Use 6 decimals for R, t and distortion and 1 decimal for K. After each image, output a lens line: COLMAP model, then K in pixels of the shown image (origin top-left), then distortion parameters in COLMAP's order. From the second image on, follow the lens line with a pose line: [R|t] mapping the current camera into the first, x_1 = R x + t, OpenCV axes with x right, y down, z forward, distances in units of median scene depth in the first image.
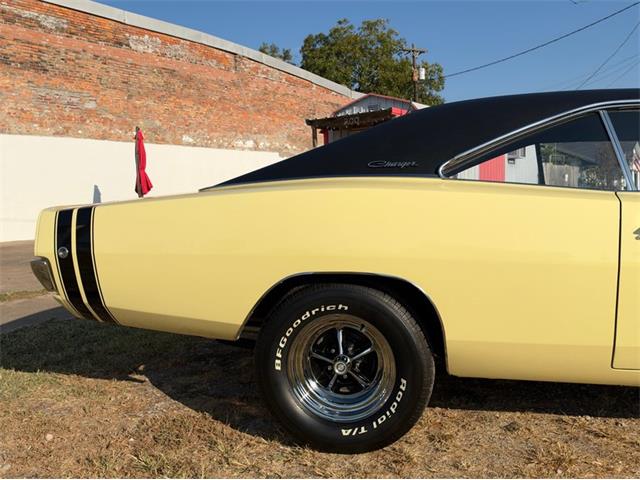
lens RADIAL K [[574.4, 0, 320.0], [0, 574.4, 240.0], [0, 0, 1]] dist [0.165333, -0.362481]
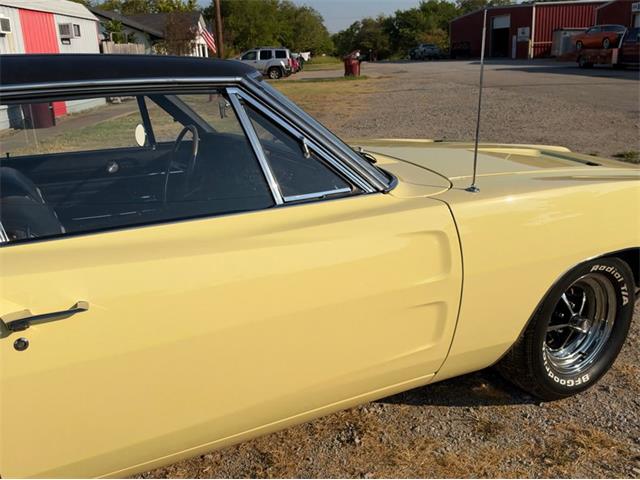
lens RADIAL K [[584.3, 0, 316.5], [0, 584.3, 238.9], [0, 0, 1]] dist [0.068442, -0.166084]
pose [[0.785667, -0.195952, 0.586797, 0.045933], [0.070432, 0.970676, 0.229840, -0.023170], [-0.614627, -0.139248, 0.776430, 0.035632]]
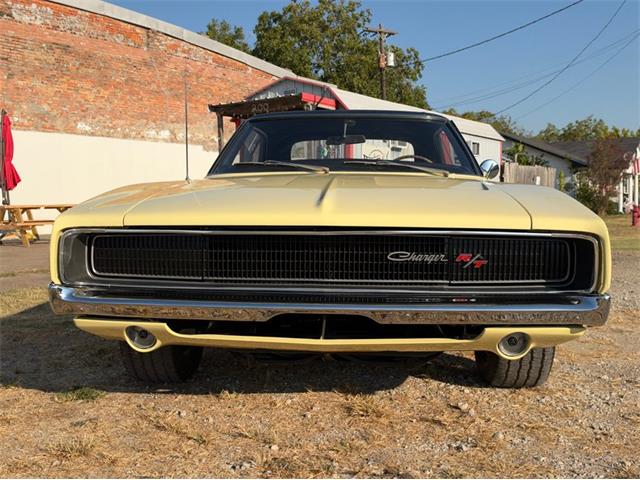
lens RADIAL K [[686.0, 0, 320.0], [0, 686.0, 240.0], [0, 0, 1]] dist [0.115320, -0.269823]
pose [[0.999325, 0.011107, 0.035014, 0.081814], [-0.010315, 0.999689, -0.022701, 0.008464], [-0.035256, 0.022325, 0.999129, -0.007179]]
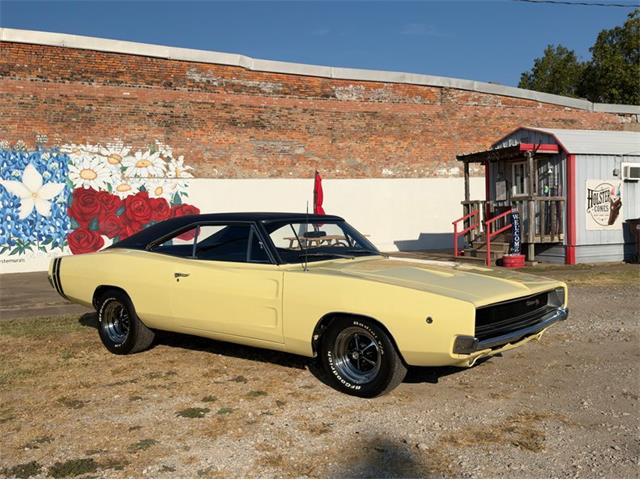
lens RADIAL K [[640.5, 0, 324.4], [0, 640.5, 242.0], [0, 0, 1]] dist [0.226404, -0.527453]
pose [[0.878134, 0.015324, -0.478170, 0.264126], [-0.028612, 0.999380, -0.020517, -0.012591], [0.477559, 0.031698, 0.878028, -0.132814]]
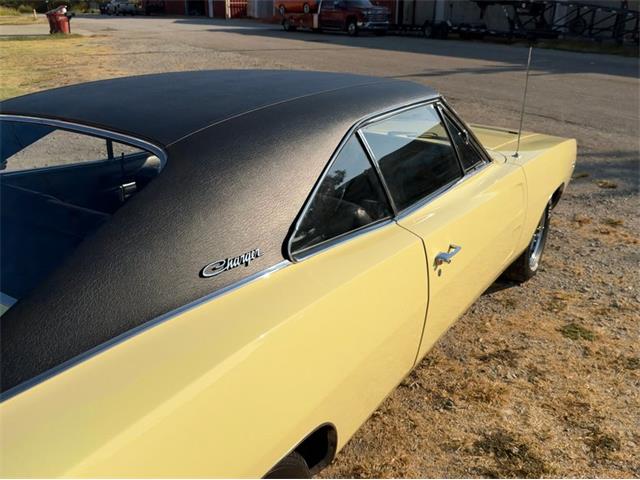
lens RADIAL K [[580.6, 0, 316.9], [0, 580.6, 248.4], [0, 0, 1]] dist [0.144680, -0.312498]
pose [[0.395900, -0.333654, 0.855534, -0.044505], [0.057865, 0.938869, 0.339377, -0.041256], [-0.916469, -0.084854, 0.391005, 0.083230]]
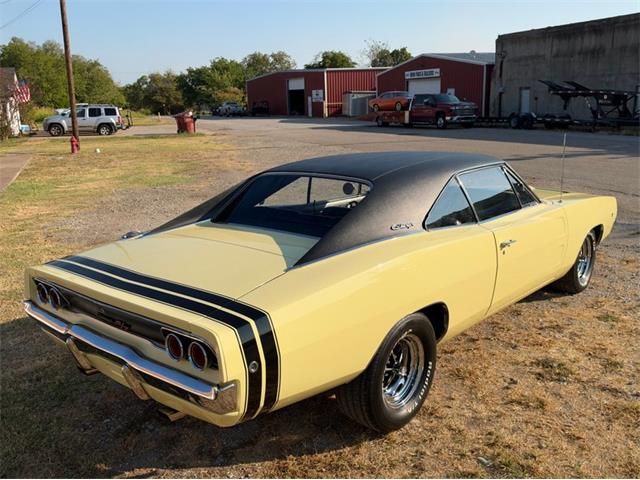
lens RADIAL K [[574.4, 0, 320.0], [0, 574.4, 240.0], [0, 0, 1]] dist [0.165333, -0.362481]
pose [[0.521994, -0.192225, 0.831006, -0.140158], [0.081525, 0.981058, 0.175725, -0.042916], [-0.849044, -0.023979, 0.527778, 0.053177]]
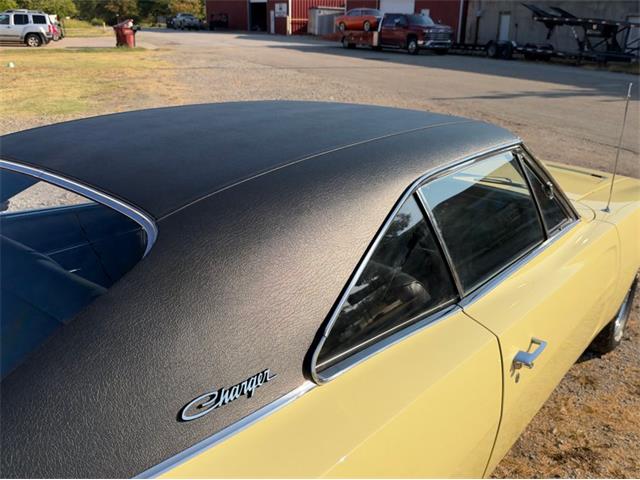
lens RADIAL K [[590.2, 0, 309.9], [0, 590.2, 244.3], [0, 0, 1]] dist [0.036979, -0.099449]
pose [[0.491452, -0.284190, 0.823232, -0.022083], [0.040784, 0.951734, 0.304203, -0.043408], [-0.869949, -0.115927, 0.479322, 0.091872]]
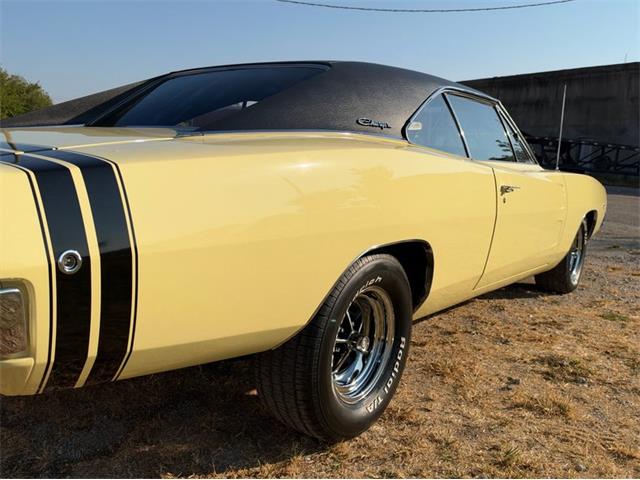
lens RADIAL K [[580.6, 0, 316.9], [0, 580.6, 248.4], [0, 0, 1]] dist [0.144680, -0.312498]
pose [[0.446748, -0.114254, 0.887334, -0.092087], [0.013014, 0.992537, 0.121248, -0.005079], [-0.894565, -0.042619, 0.444901, 0.081245]]
